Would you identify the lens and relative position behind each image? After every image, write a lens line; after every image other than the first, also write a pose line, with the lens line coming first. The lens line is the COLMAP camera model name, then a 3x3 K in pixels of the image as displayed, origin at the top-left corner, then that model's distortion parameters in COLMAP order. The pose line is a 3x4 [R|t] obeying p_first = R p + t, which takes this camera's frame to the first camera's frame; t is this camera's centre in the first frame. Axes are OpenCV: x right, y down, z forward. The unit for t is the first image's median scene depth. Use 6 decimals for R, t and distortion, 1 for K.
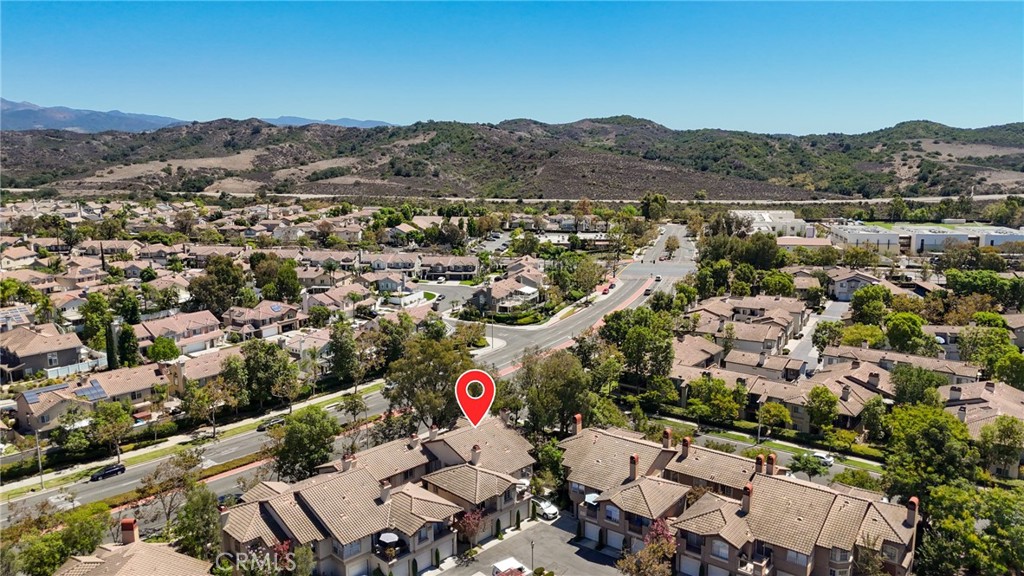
lens RADIAL K [[734.5, 0, 510.6], [0, 734.5, 290.2], [0, 0, 1]] dist [0.042580, -0.024590]
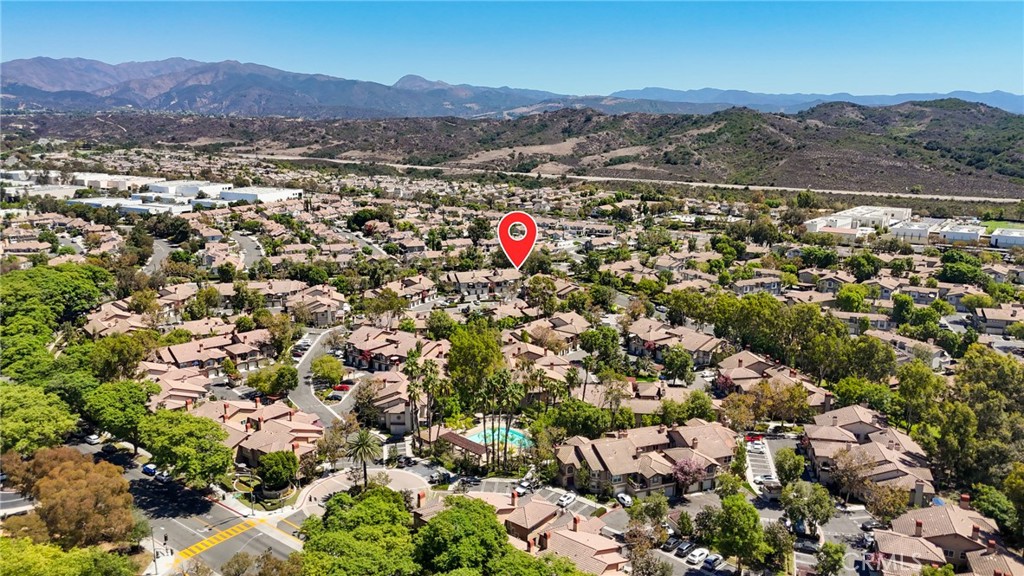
lens RADIAL K [[734.5, 0, 510.1], [0, 734.5, 289.6], [0, 0, 1]] dist [0.042580, -0.024590]
pose [[0.890135, 0.102601, -0.443997, 0.188894], [-0.084991, 0.994607, 0.059447, 0.009083], [0.447701, -0.015180, 0.894054, -0.265068]]
